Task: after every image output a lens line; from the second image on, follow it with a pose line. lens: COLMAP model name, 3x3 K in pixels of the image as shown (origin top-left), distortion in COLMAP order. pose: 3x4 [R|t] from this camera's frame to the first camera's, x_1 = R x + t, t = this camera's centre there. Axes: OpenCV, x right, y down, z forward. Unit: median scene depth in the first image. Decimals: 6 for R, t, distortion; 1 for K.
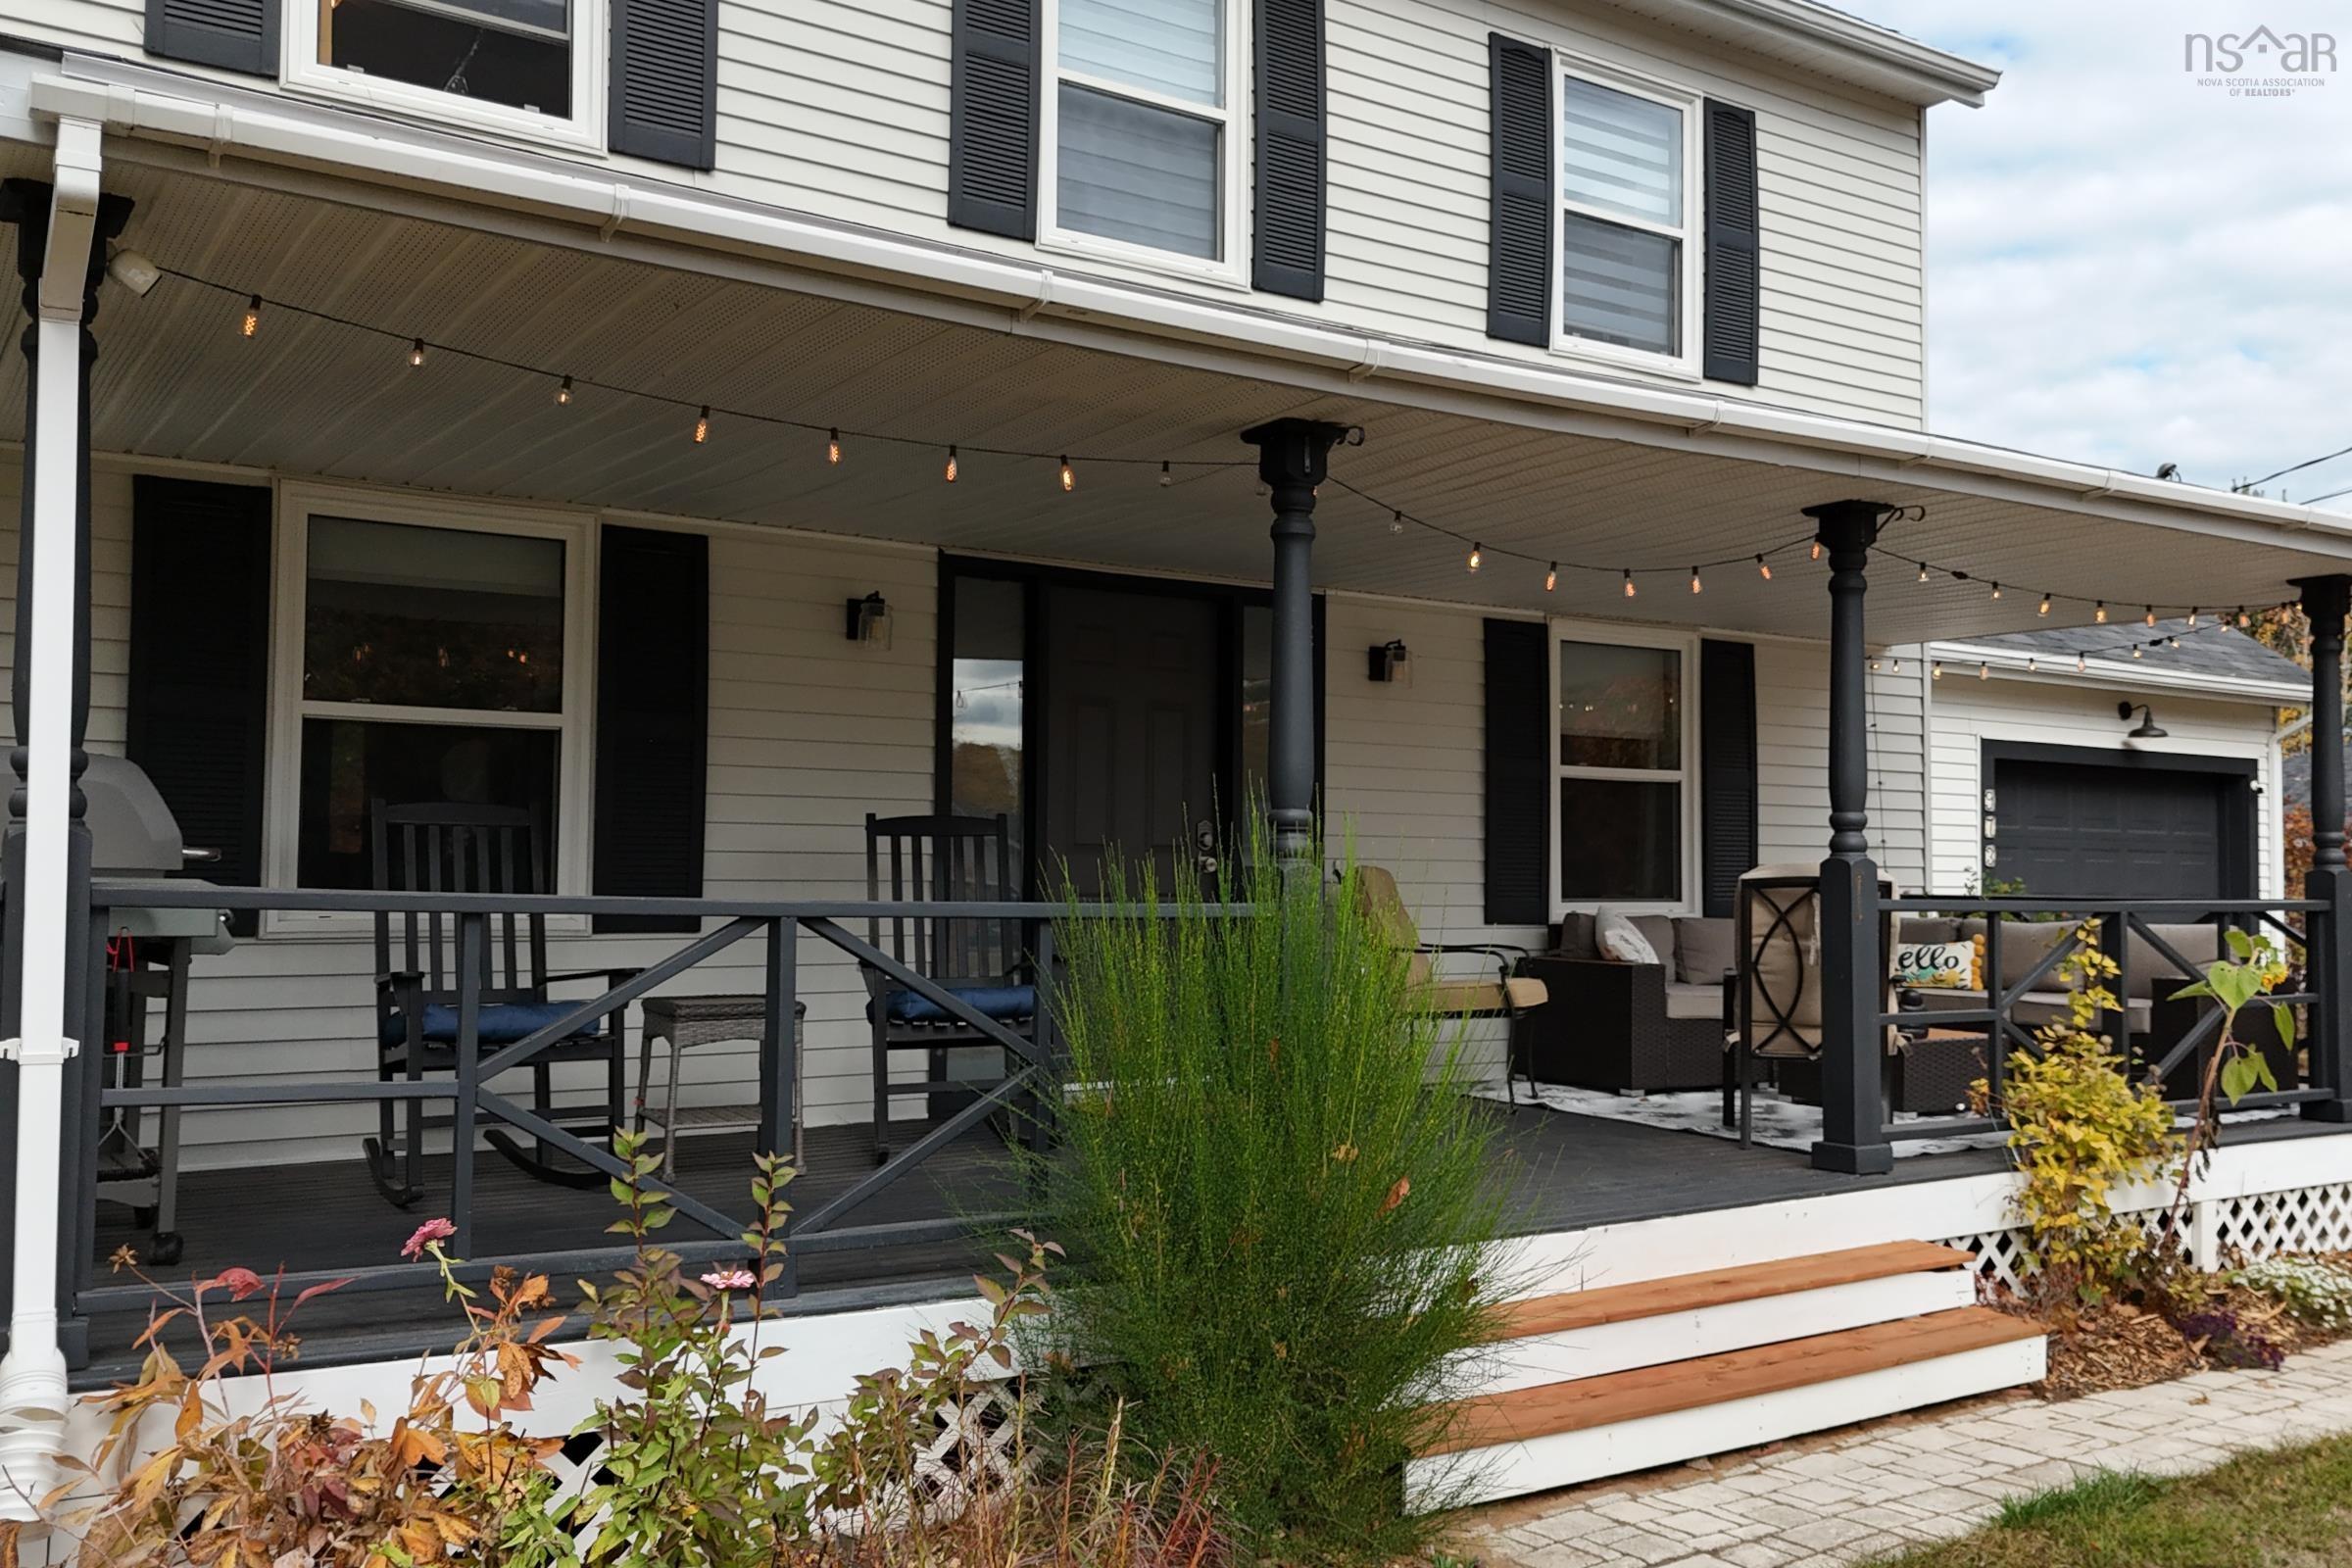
lens RADIAL K [[2090.5, 0, 1208.9], [0, 2090.5, 802.4], [0, 0, 1]] dist [0.083387, -0.090473]
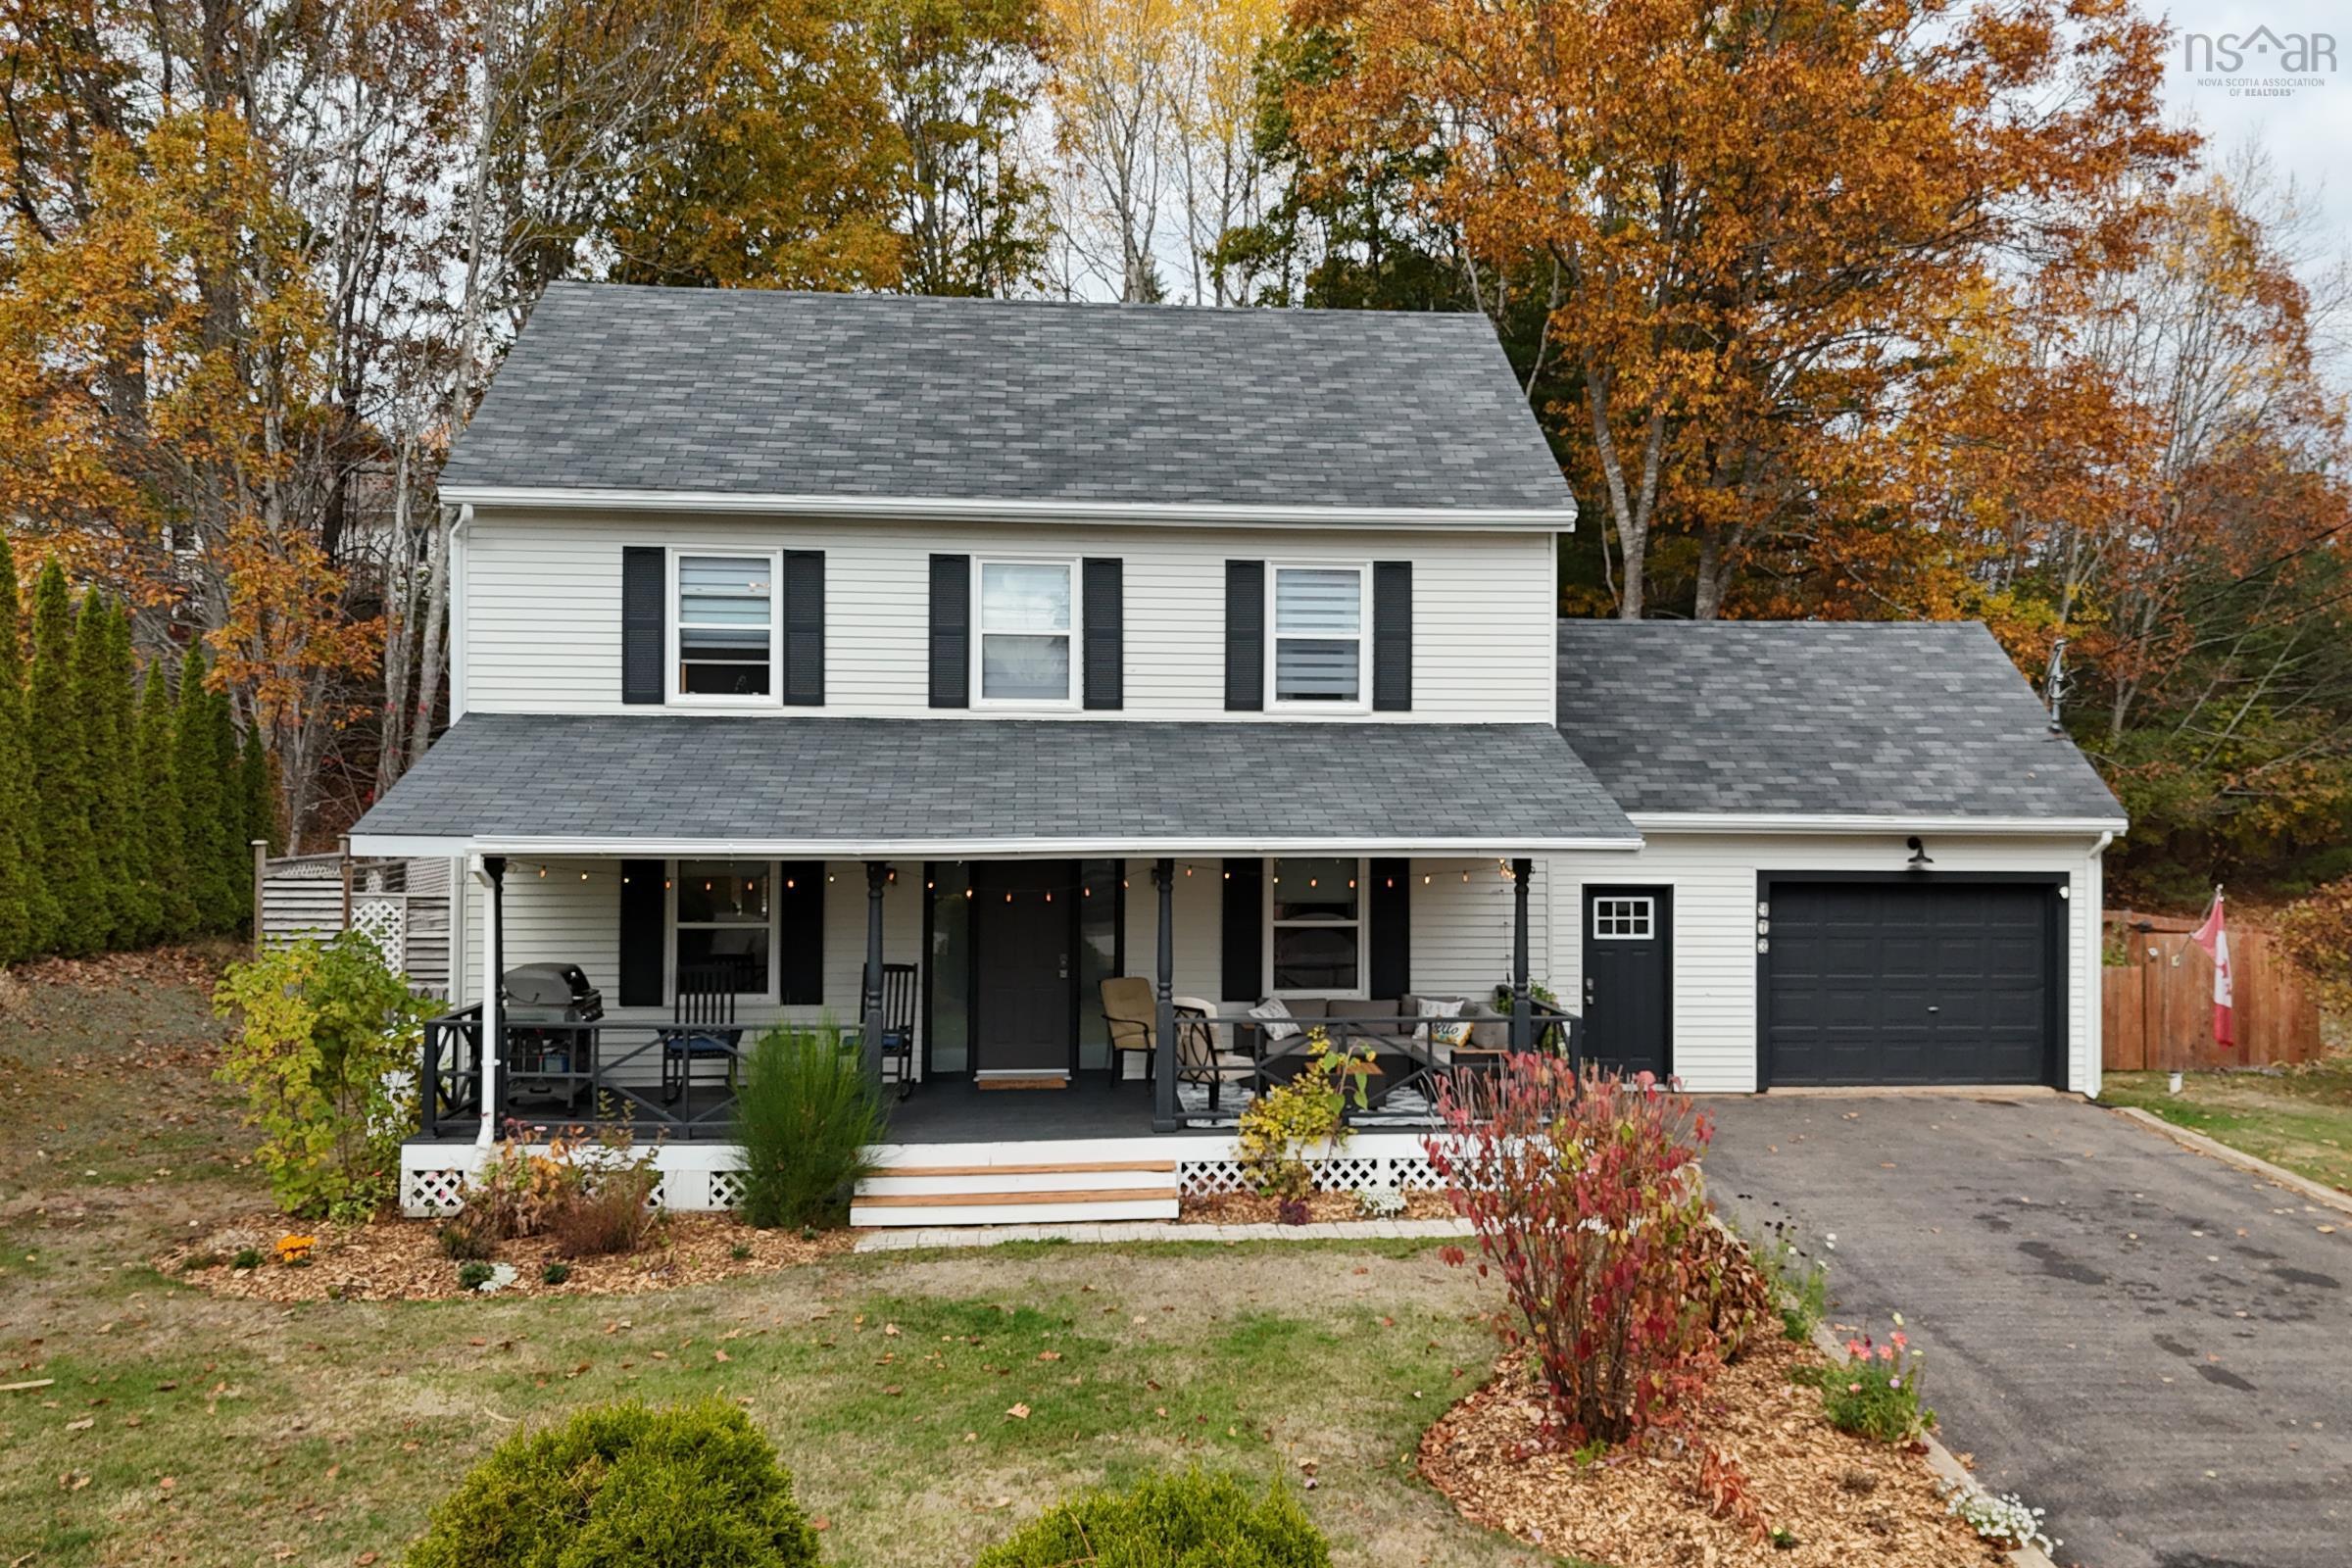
lens RADIAL K [[2090.5, 0, 1232.0], [0, 2090.5, 776.4], [0, 0, 1]] dist [0.083387, -0.090473]
pose [[0.862653, -0.009282, -0.505710, 1.492617], [0.026095, 0.999317, 0.026171, -0.273024], [0.505122, -0.035773, 0.862306, -0.947281]]
